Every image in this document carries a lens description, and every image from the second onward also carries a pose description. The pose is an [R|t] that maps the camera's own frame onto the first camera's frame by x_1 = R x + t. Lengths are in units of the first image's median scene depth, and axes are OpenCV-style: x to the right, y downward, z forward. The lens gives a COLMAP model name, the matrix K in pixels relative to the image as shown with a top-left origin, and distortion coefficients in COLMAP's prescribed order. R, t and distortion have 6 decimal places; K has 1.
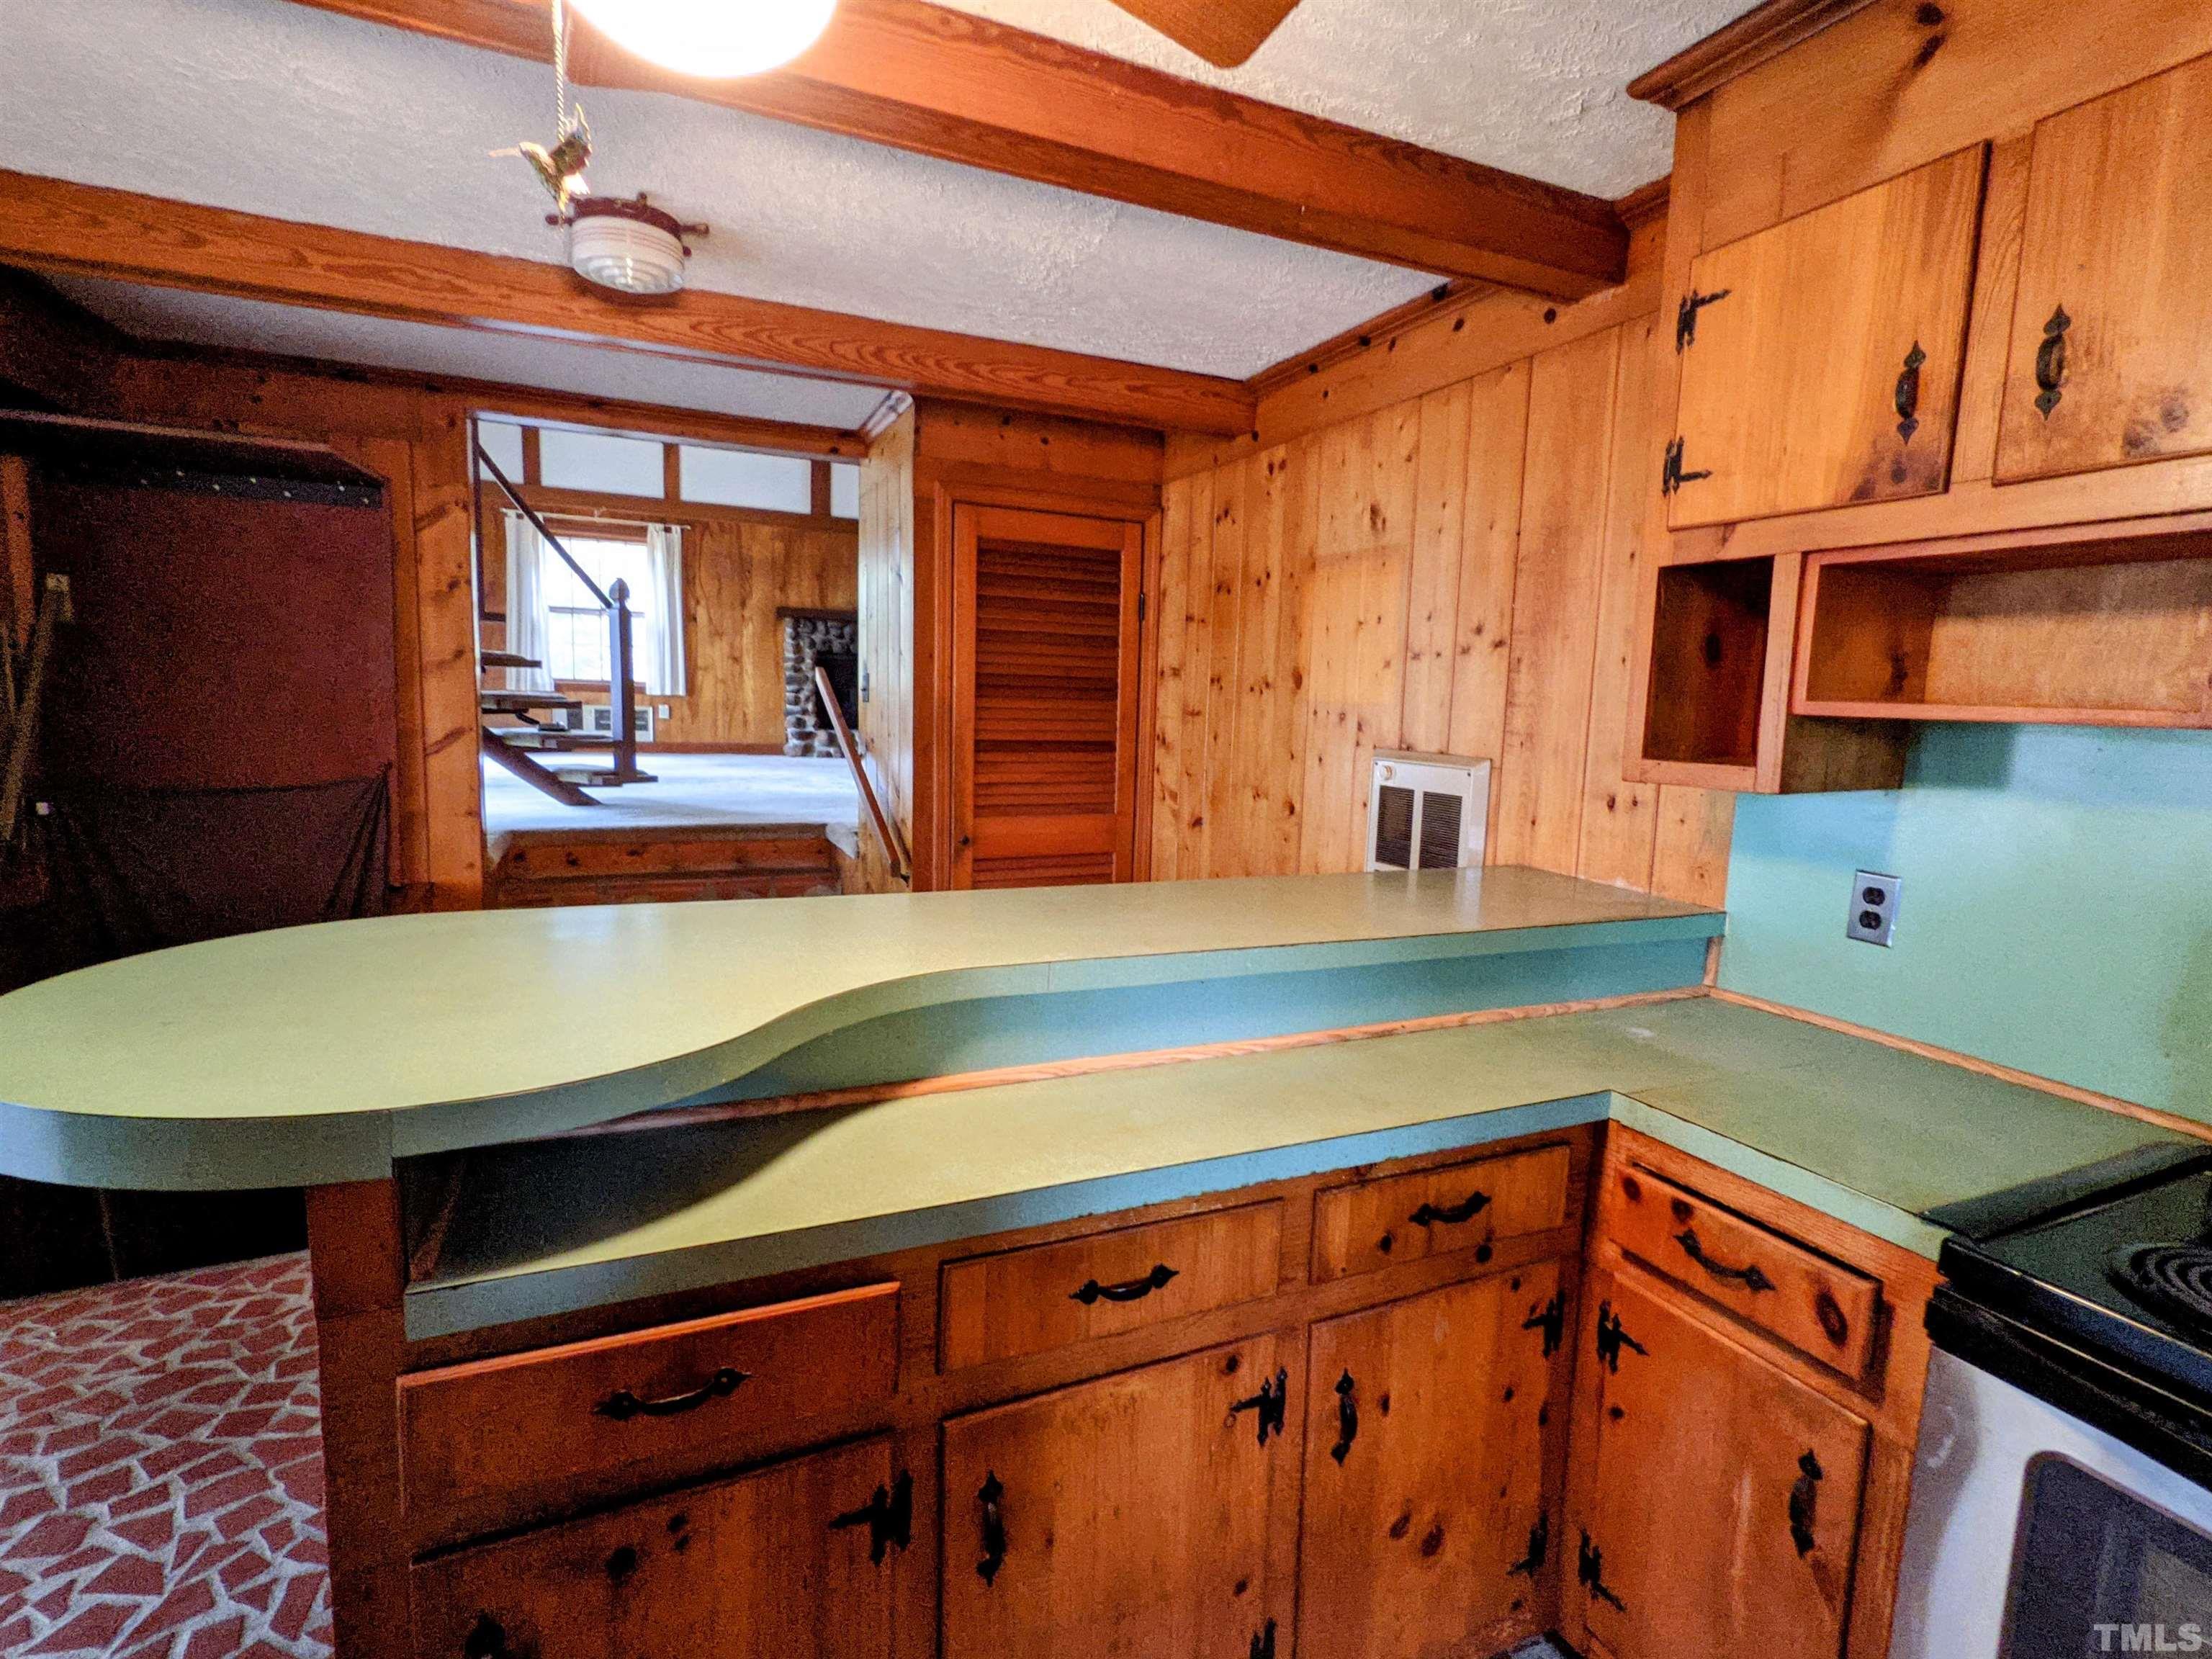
lens RADIAL K [[1068.8, 0, 1097.5], [0, 1068.8, 837.5], [0, 0, 1]] dist [-0.004885, -0.000741]
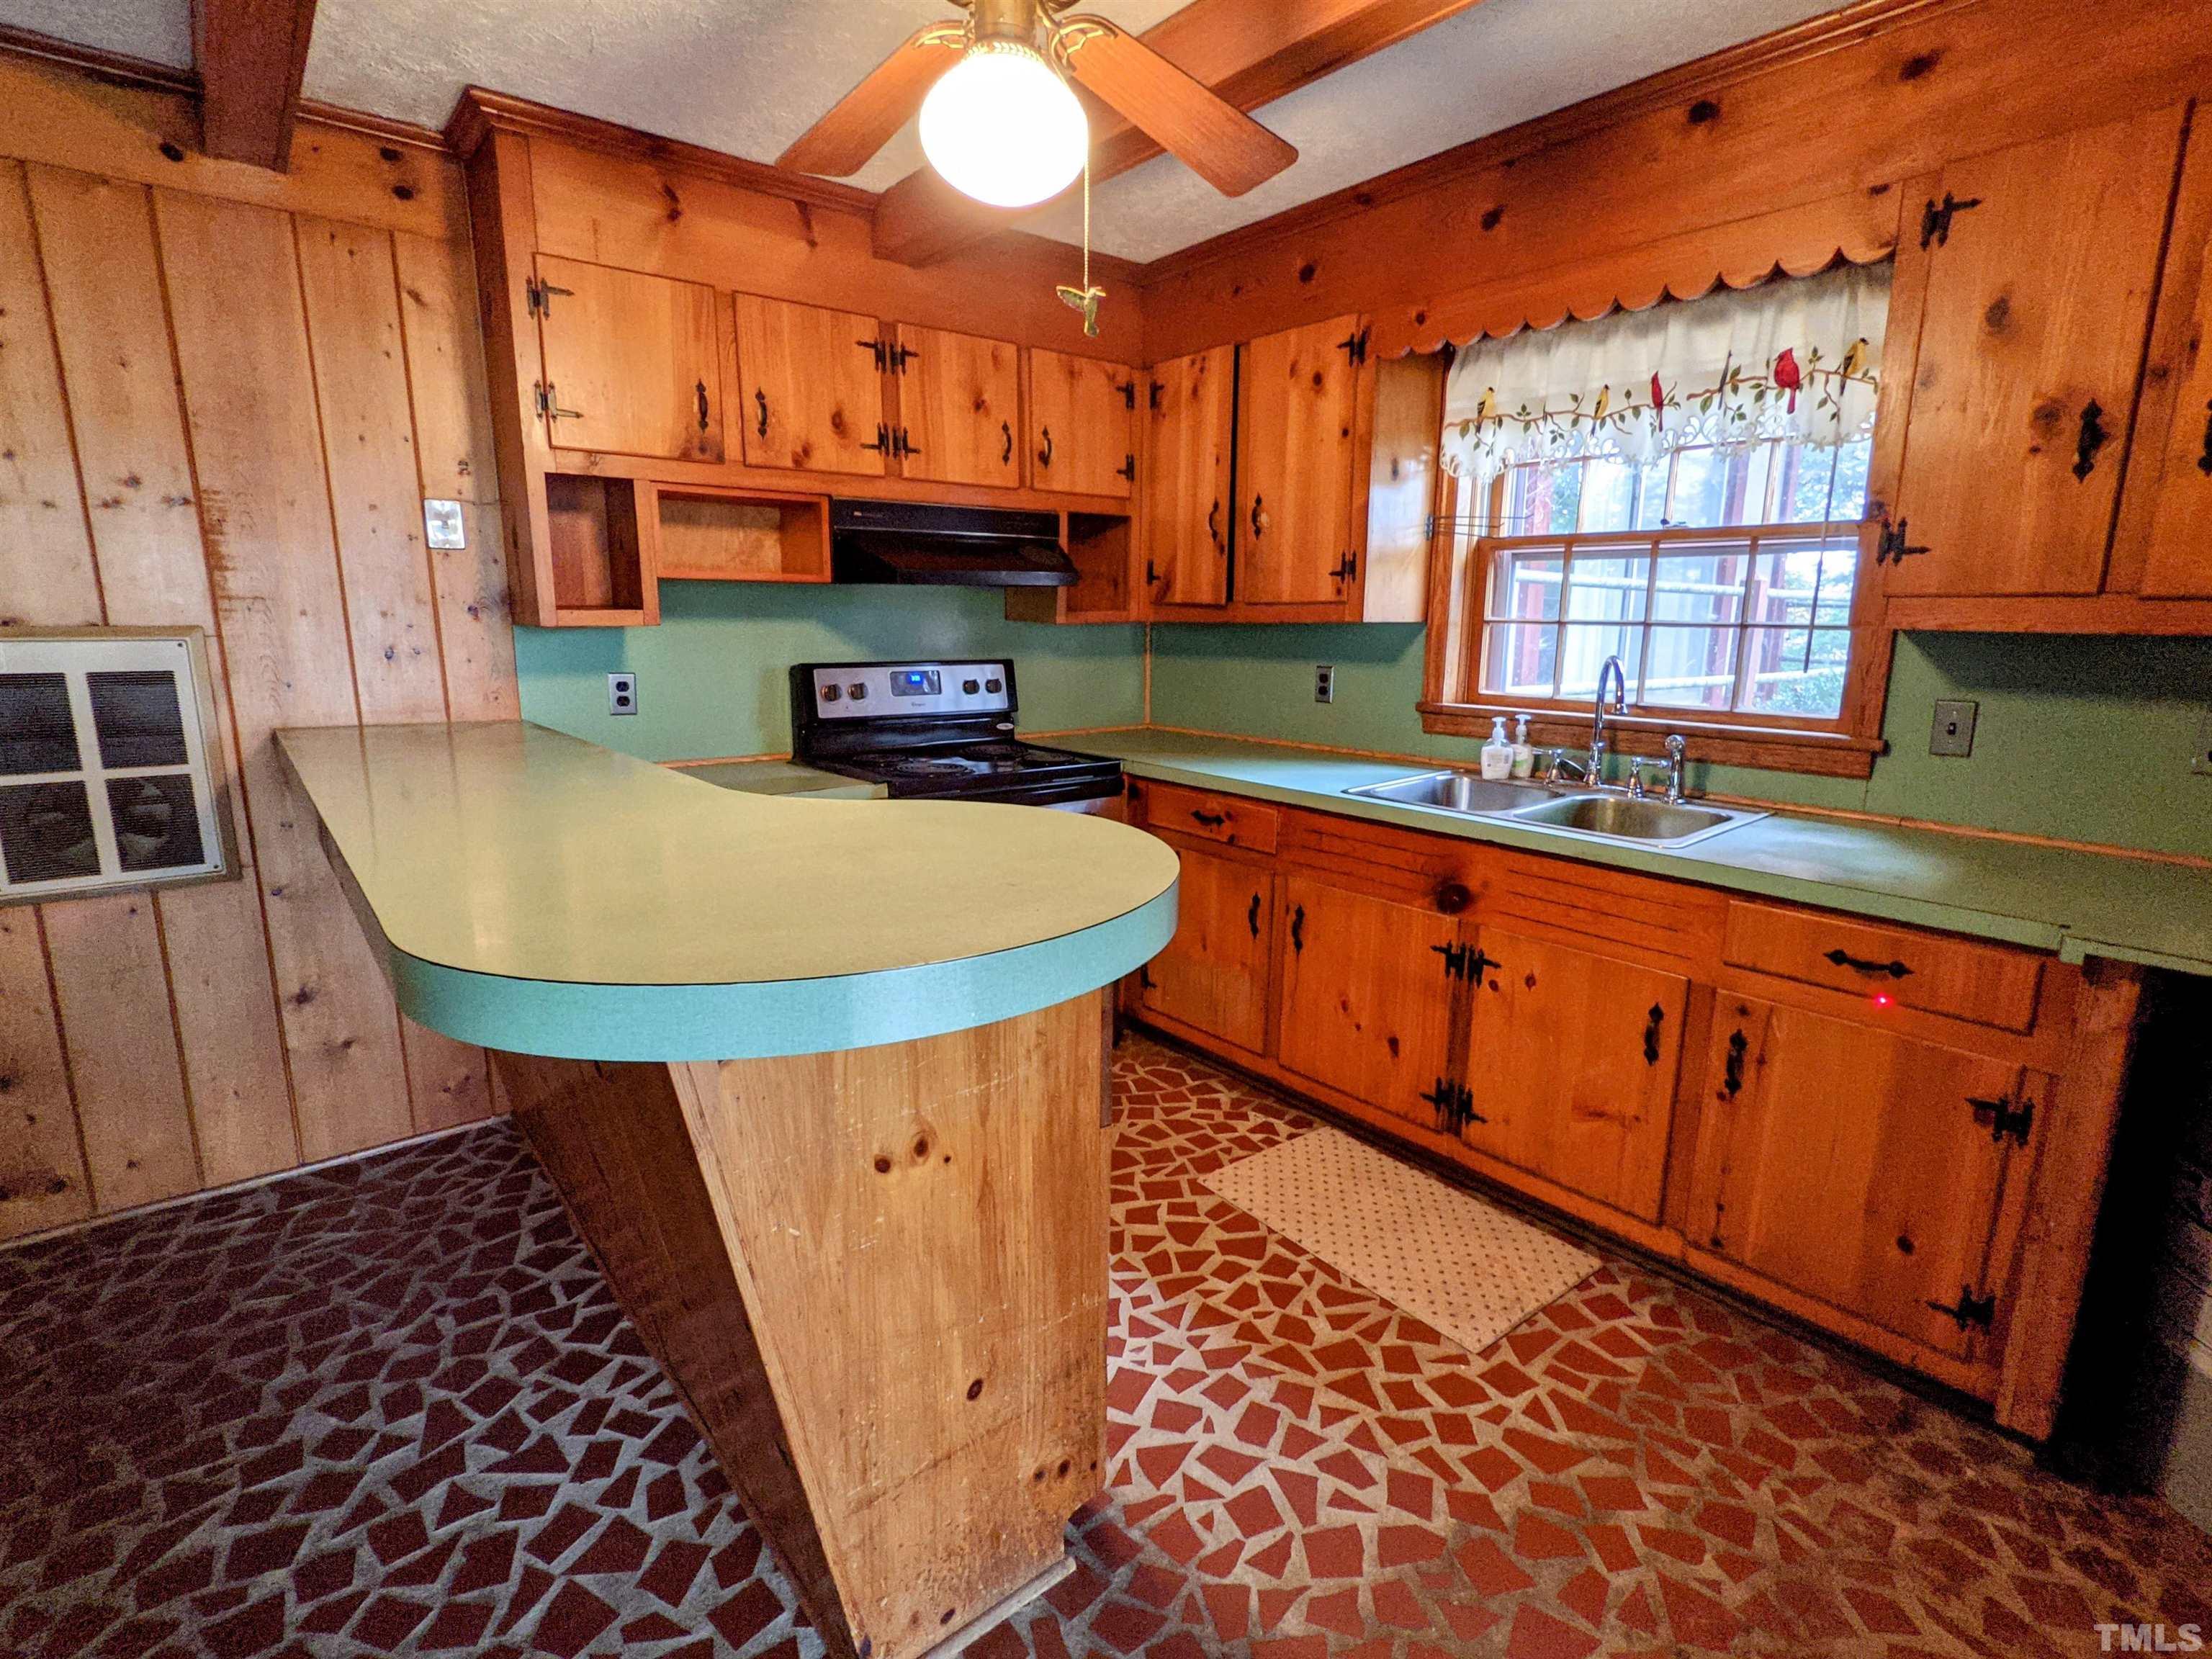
lens RADIAL K [[1068.8, 0, 1103.6], [0, 1068.8, 826.7], [0, 0, 1]] dist [-0.004885, -0.000741]
pose [[-0.277221, -0.226547, 0.933715, -1.186049], [0.105152, 0.958813, 0.263857, -0.104608], [-0.955035, 0.171329, -0.241982, 0.766869]]
